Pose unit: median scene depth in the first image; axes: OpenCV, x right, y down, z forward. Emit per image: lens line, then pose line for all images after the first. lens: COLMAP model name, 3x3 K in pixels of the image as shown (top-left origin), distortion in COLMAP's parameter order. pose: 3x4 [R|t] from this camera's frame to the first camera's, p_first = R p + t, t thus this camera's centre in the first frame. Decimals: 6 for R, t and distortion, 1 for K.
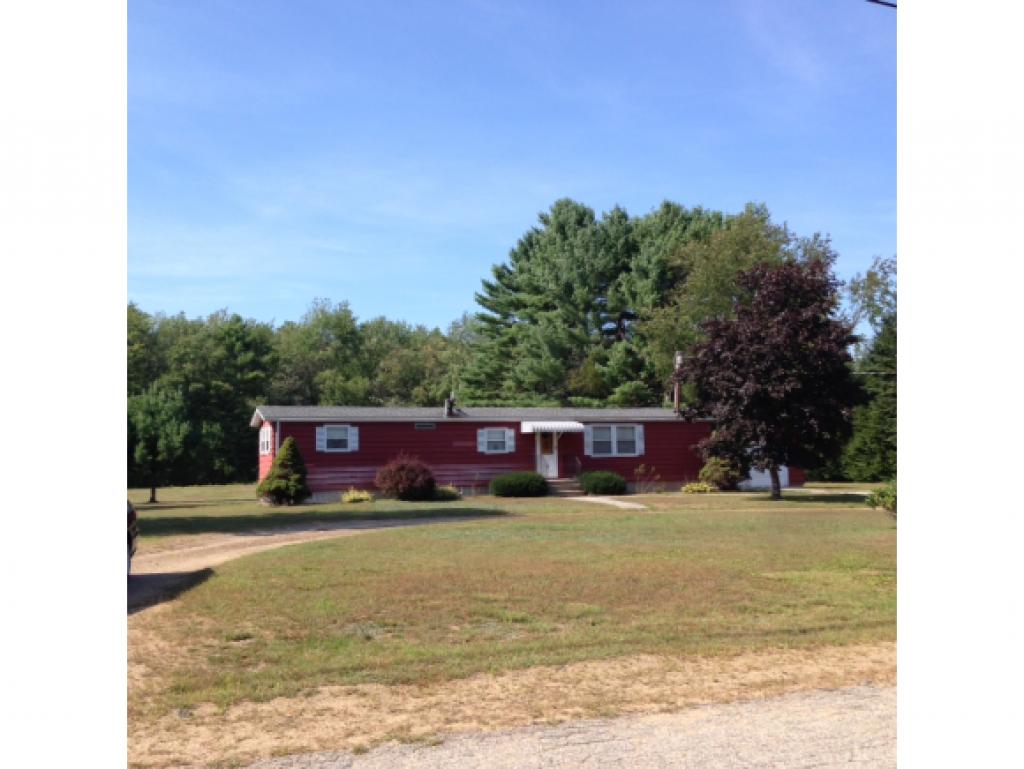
lens RADIAL K [[1320.8, 0, 512.0], [0, 1320.8, 384.5], [0, 0, 1]] dist [0.061216, 0.000839]
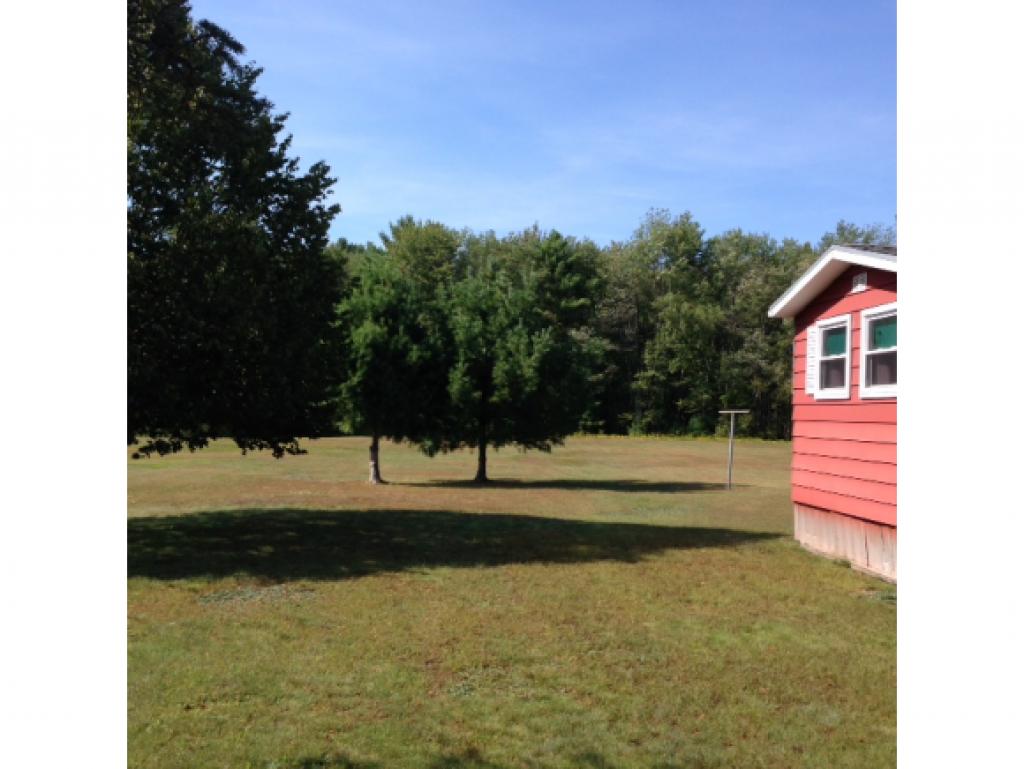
lens RADIAL K [[1320.8, 0, 512.0], [0, 1320.8, 384.5], [0, 0, 1]] dist [0.061216, 0.000839]
pose [[0.976198, 0.019654, -0.215989, -0.059284], [-0.011096, 0.999107, 0.040760, 0.011642], [0.216597, -0.037393, 0.975545, 0.198565]]
